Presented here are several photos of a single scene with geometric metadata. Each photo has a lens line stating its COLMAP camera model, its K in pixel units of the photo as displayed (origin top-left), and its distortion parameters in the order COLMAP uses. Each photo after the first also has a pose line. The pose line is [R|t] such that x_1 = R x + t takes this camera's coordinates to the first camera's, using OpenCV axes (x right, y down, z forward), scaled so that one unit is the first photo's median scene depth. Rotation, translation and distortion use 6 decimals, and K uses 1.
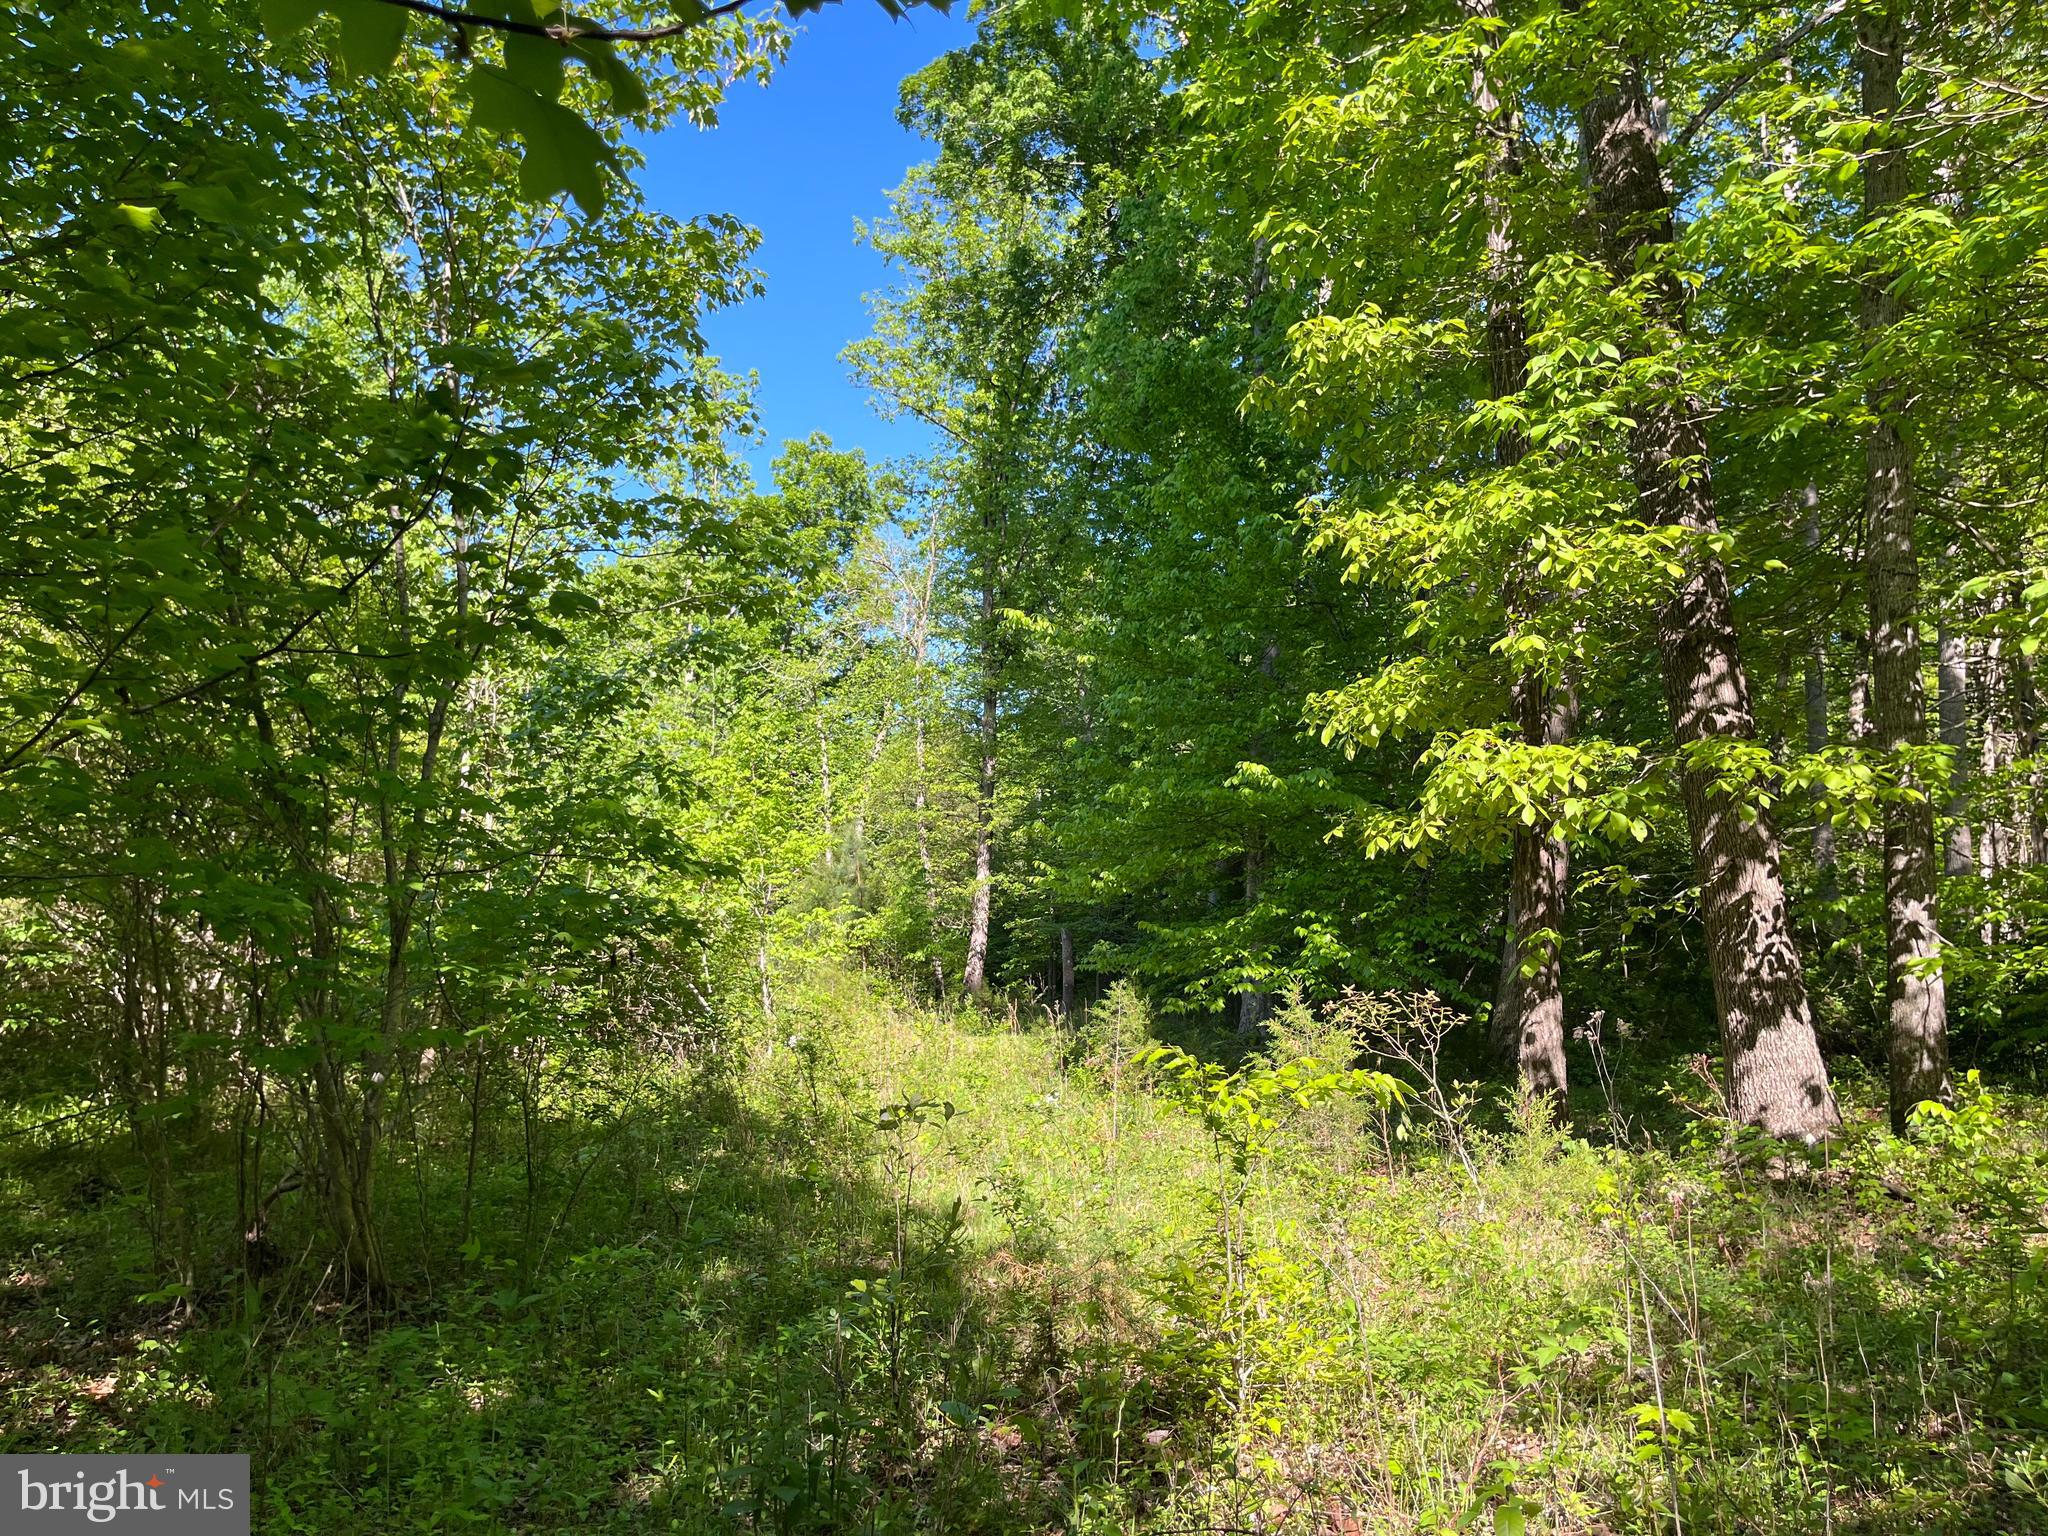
lens RADIAL K [[1556.6, 0, 1024.4], [0, 1556.6, 768.1], [0, 0, 1]] dist [0.012490, -0.006749]
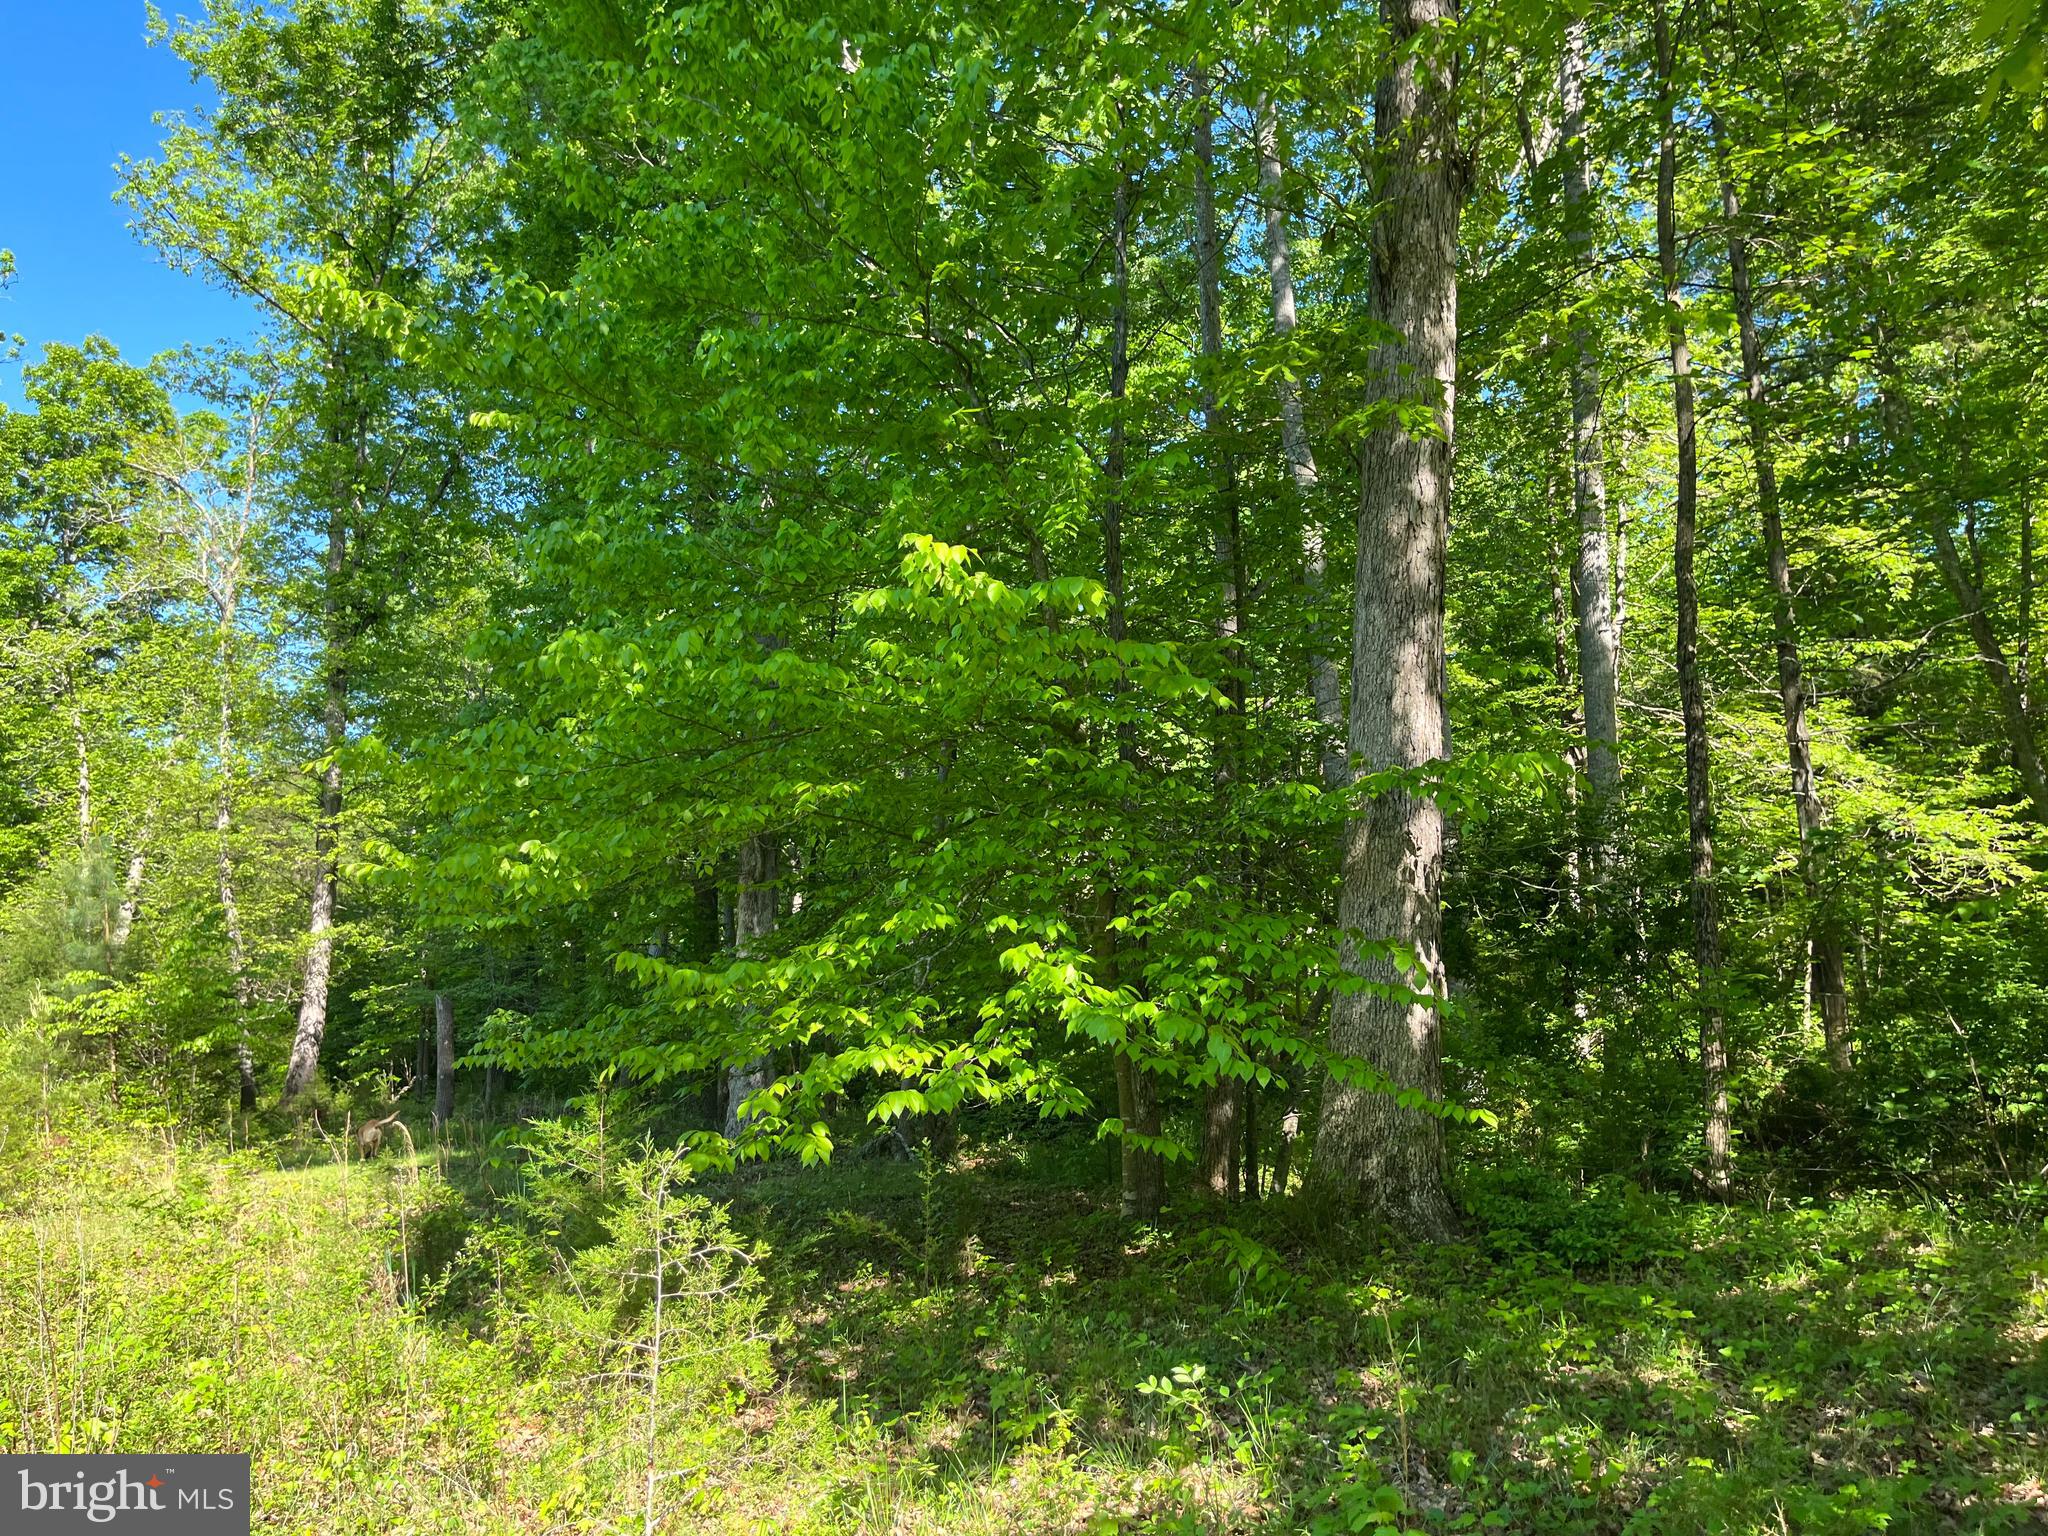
lens RADIAL K [[1556.6, 0, 1023.3], [0, 1556.6, 771.4], [0, 0, 1]] dist [0.012490, -0.006749]
pose [[0.928643, 0.018631, 0.370506, 0.006660], [-0.004315, 0.999213, -0.039430, 0.025243], [-0.370949, 0.035017, 0.927993, 0.216540]]
